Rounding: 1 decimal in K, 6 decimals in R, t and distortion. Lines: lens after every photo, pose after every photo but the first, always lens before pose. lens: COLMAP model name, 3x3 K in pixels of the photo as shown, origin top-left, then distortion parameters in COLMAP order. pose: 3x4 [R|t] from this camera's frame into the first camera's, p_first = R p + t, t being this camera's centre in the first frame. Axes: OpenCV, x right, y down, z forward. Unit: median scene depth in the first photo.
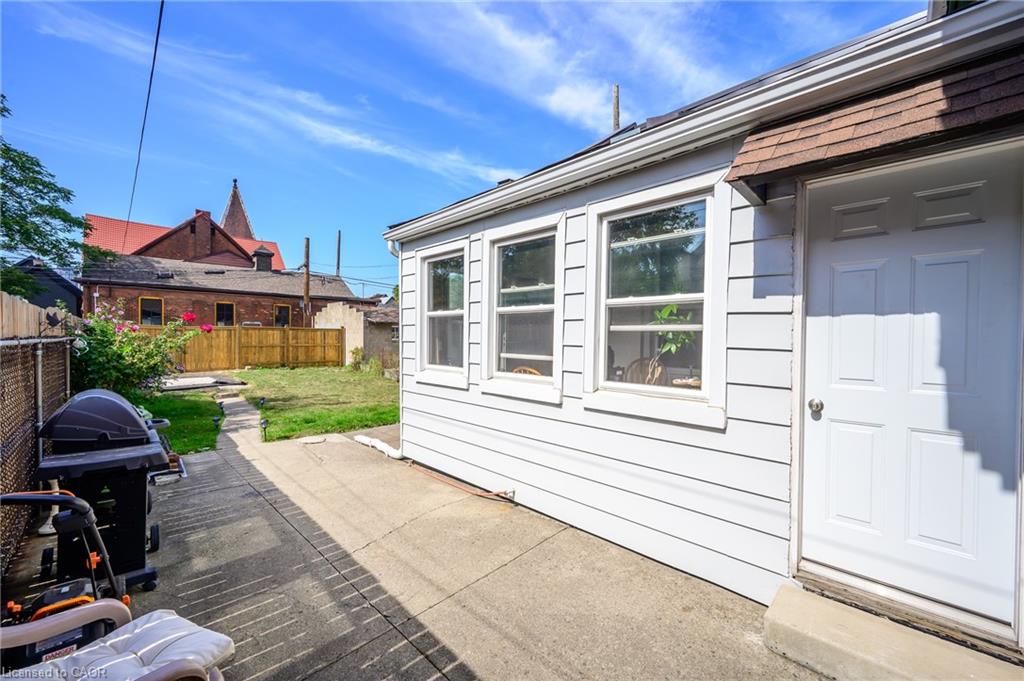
lens RADIAL K [[406.7, 0, 515.7], [0, 406.7, 348.2], [0, 0, 1]] dist [-0.001438, -0.000237]
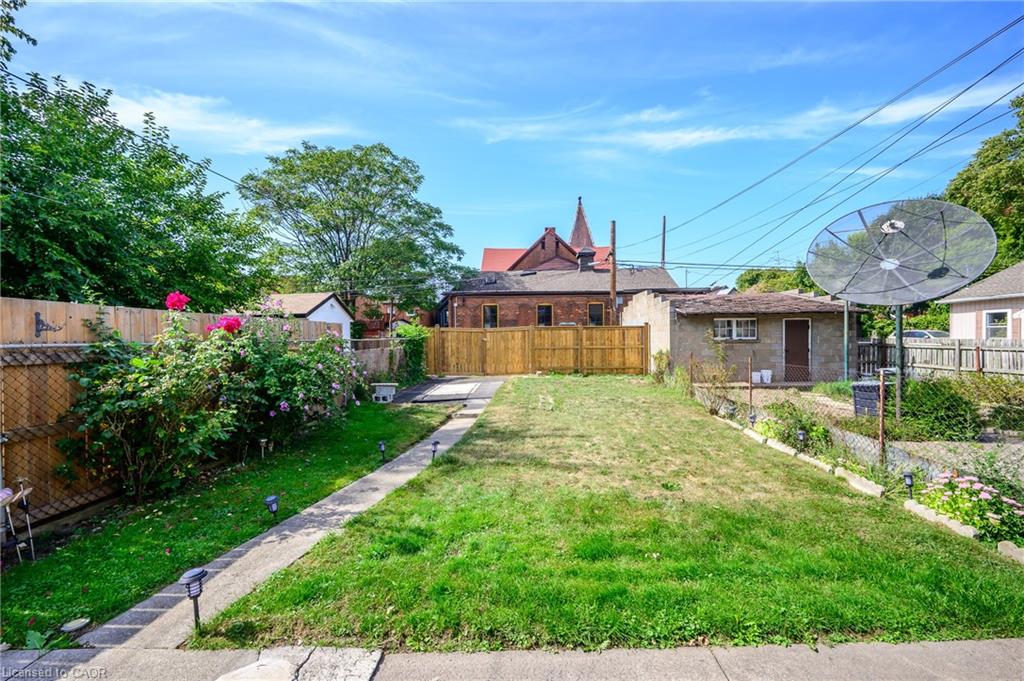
lens RADIAL K [[406.7, 0, 511.4], [0, 406.7, 338.7], [0, 0, 1]] dist [-0.001438, -0.000237]
pose [[0.692410, -0.013894, -0.721370, -0.047363], [-0.001426, 0.999786, -0.020626, -0.006436], [0.721503, 0.015310, 0.692243, 0.260924]]
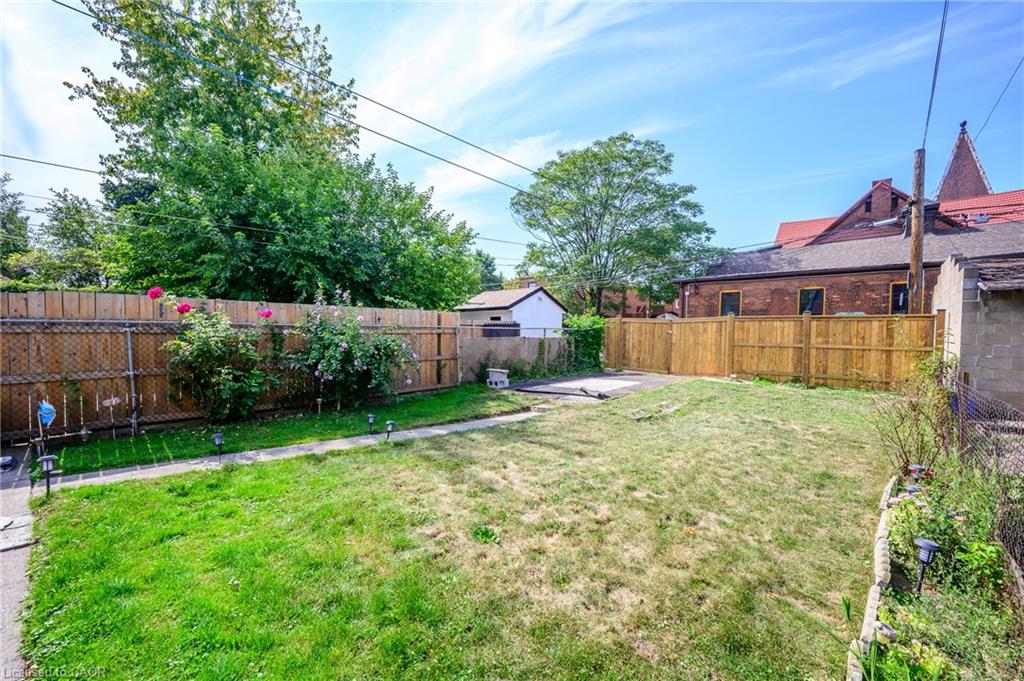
lens RADIAL K [[406.7, 0, 513.2], [0, 406.7, 338.8], [0, 0, 1]] dist [-0.001438, -0.000237]
pose [[0.057705, 0.011295, -0.998270, -0.002306], [-0.035881, 0.999313, 0.009232, -0.006577], [0.997689, 0.035286, 0.058071, 0.446266]]
